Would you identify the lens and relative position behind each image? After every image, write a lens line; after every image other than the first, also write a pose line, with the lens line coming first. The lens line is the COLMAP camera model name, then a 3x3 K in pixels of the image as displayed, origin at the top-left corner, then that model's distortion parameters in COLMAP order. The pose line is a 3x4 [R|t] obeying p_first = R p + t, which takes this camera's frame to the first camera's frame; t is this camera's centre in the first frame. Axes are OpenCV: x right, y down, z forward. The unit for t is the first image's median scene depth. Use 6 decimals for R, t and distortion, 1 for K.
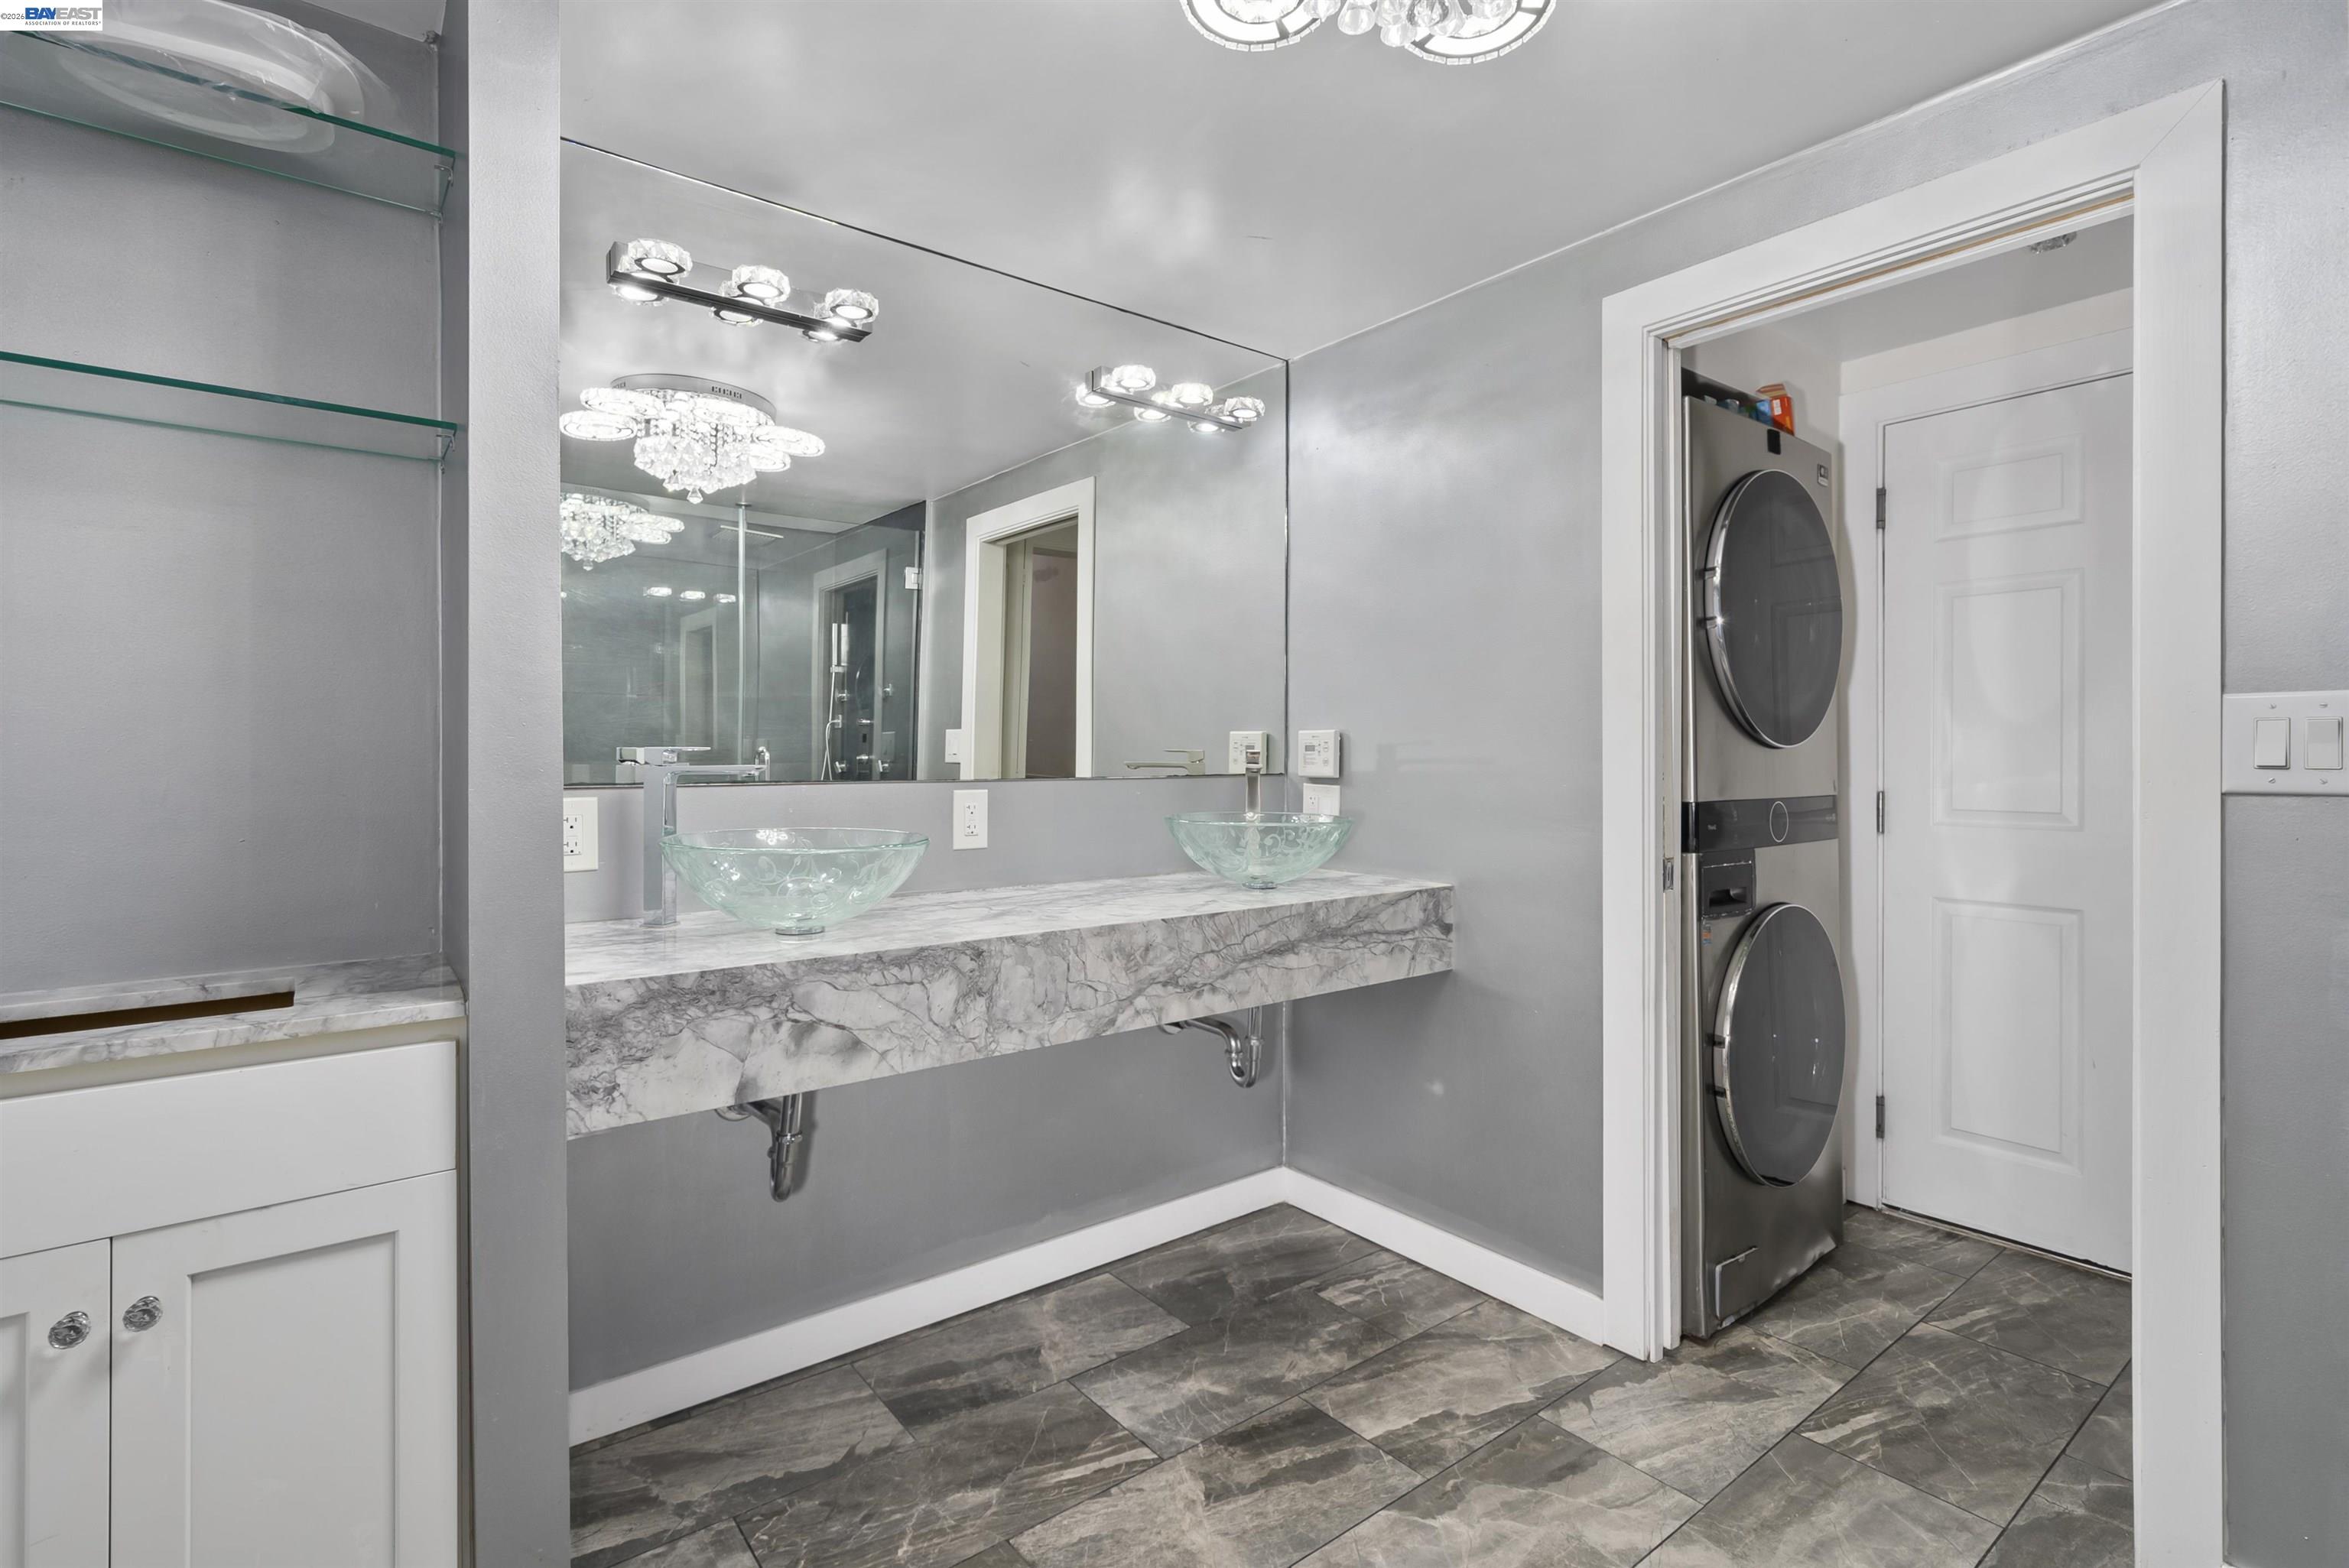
lens RADIAL K [[1101.5, 0, 1168.2], [0, 1101.5, 749.6], [0, 0, 1]] dist [-0.000189, -0.000095]
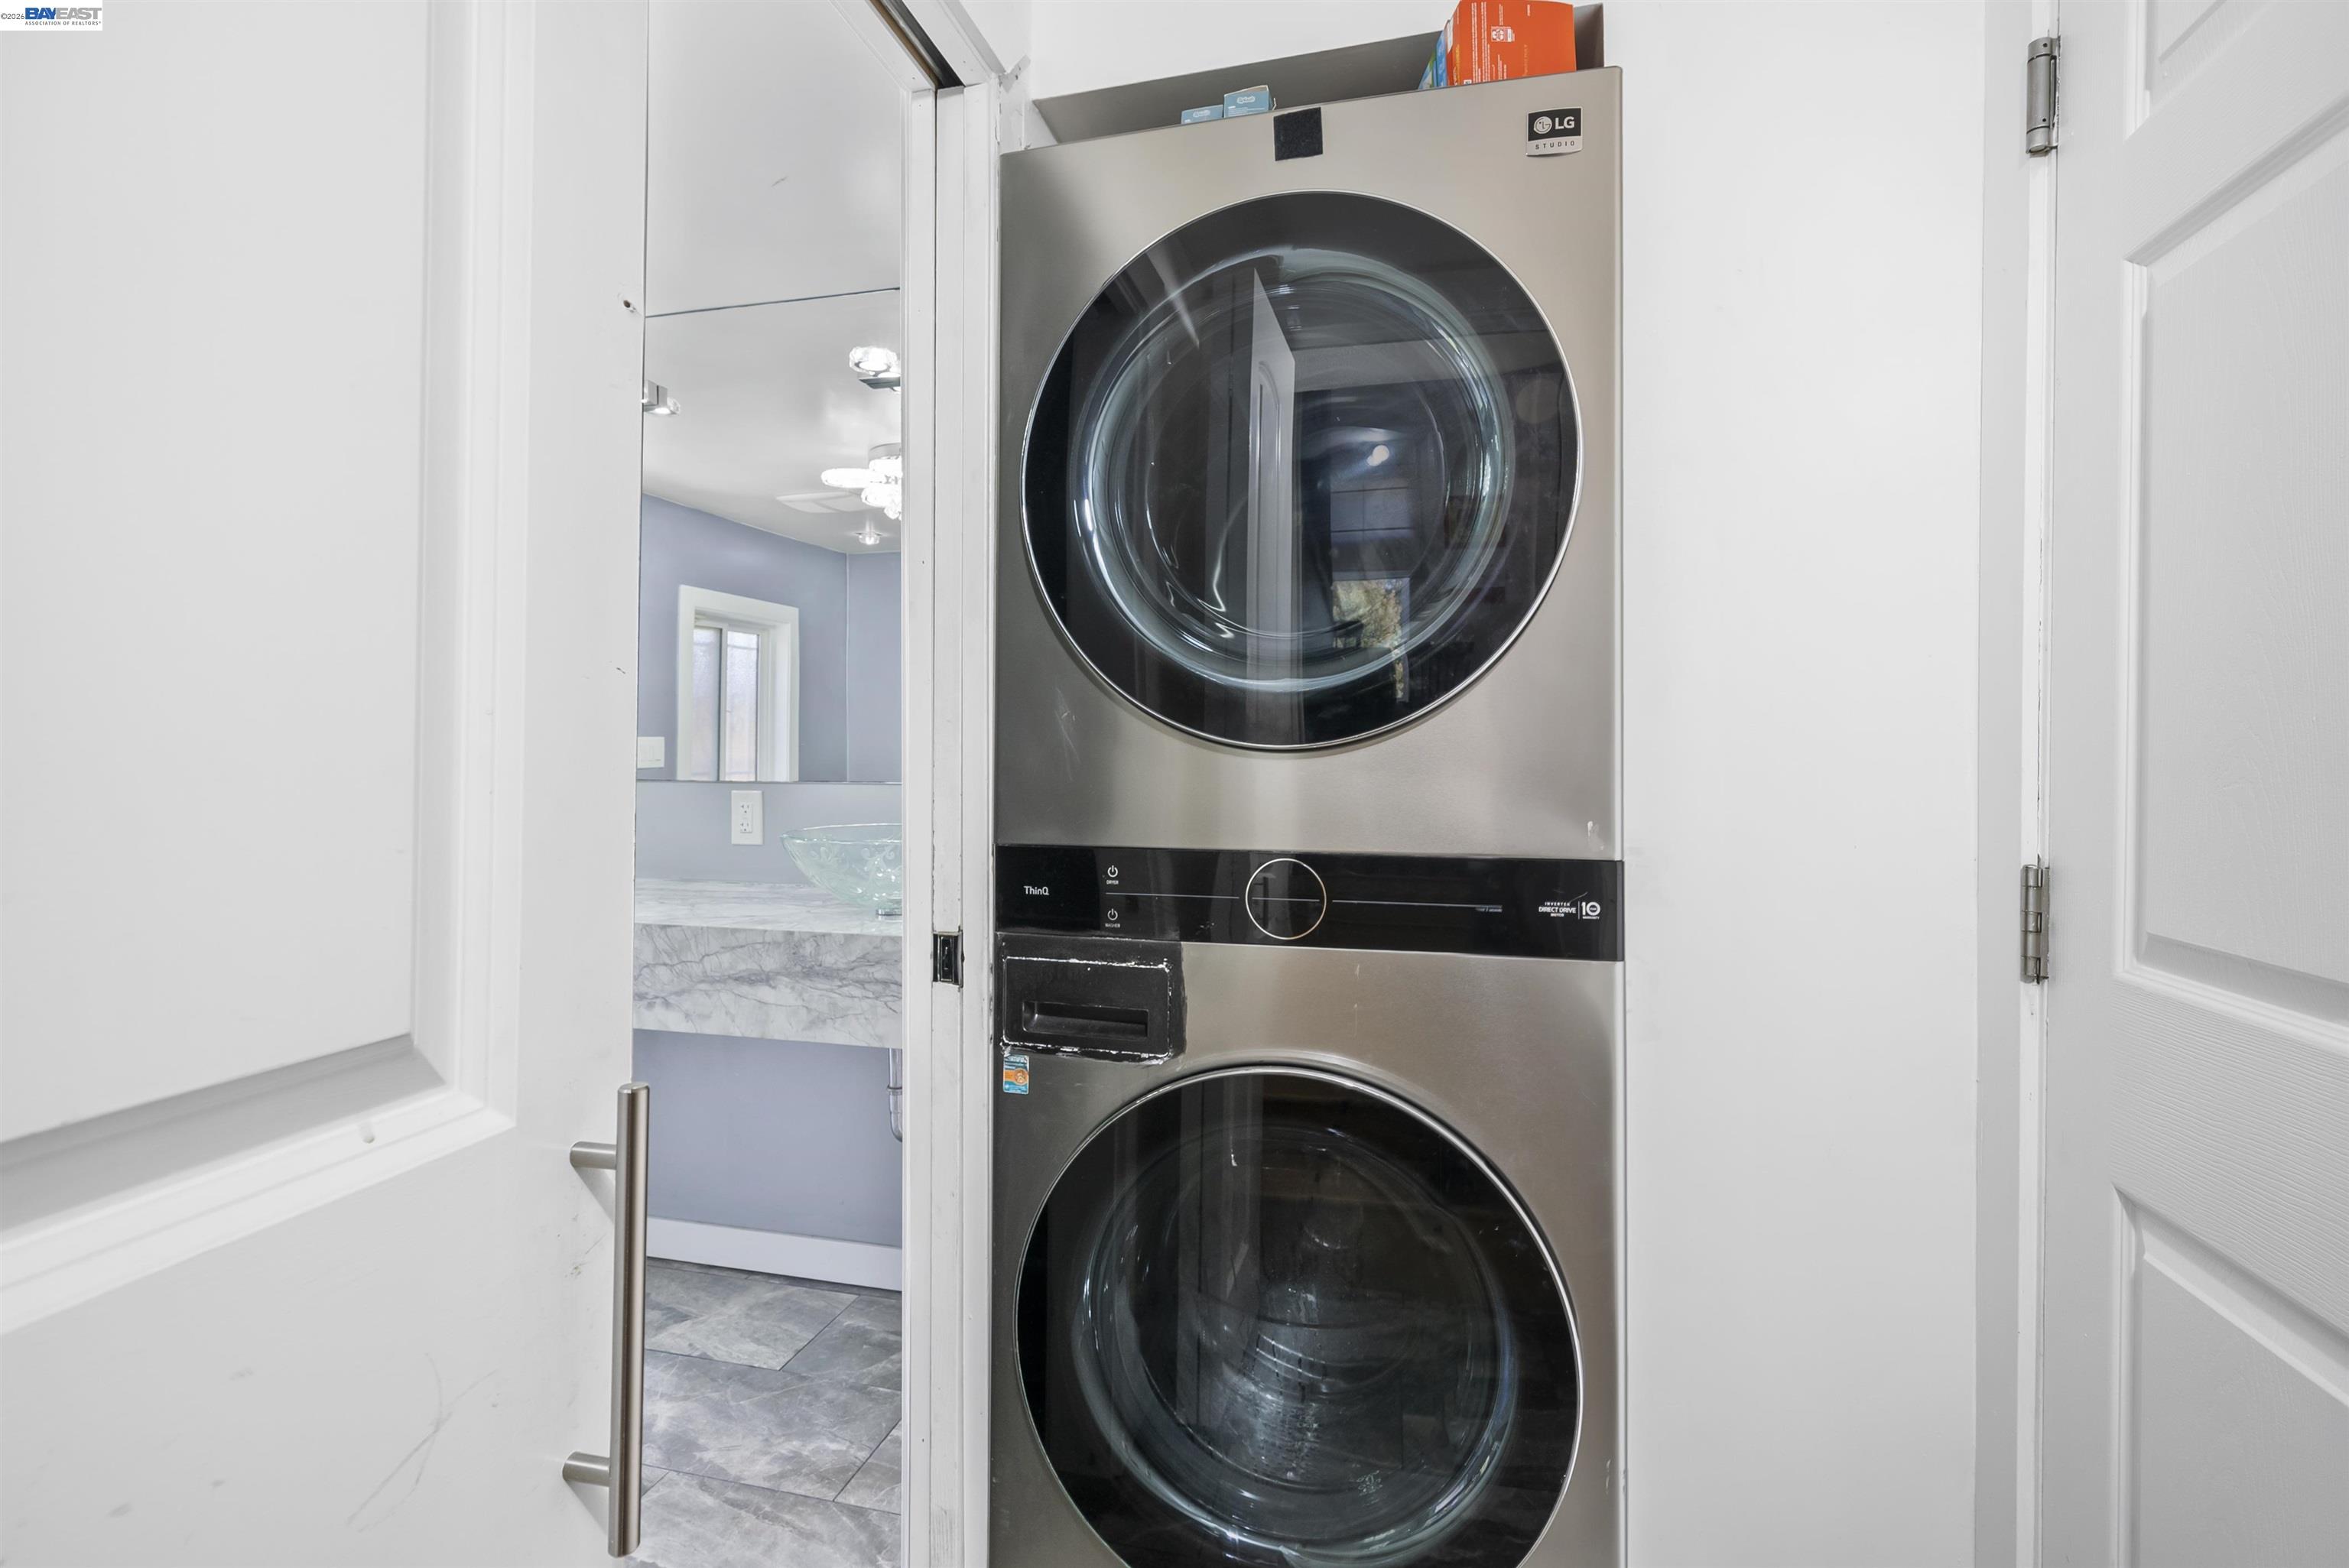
lens RADIAL K [[1101.5, 0, 1168.2], [0, 1101.5, 749.6], [0, 0, 1]] dist [-0.000189, -0.000095]
pose [[0.610427, -0.001213, -0.792072, 0.997898], [-0.000595, 0.999998, -0.001990, -0.001850], [0.792073, 0.001686, 0.610424, 0.712513]]
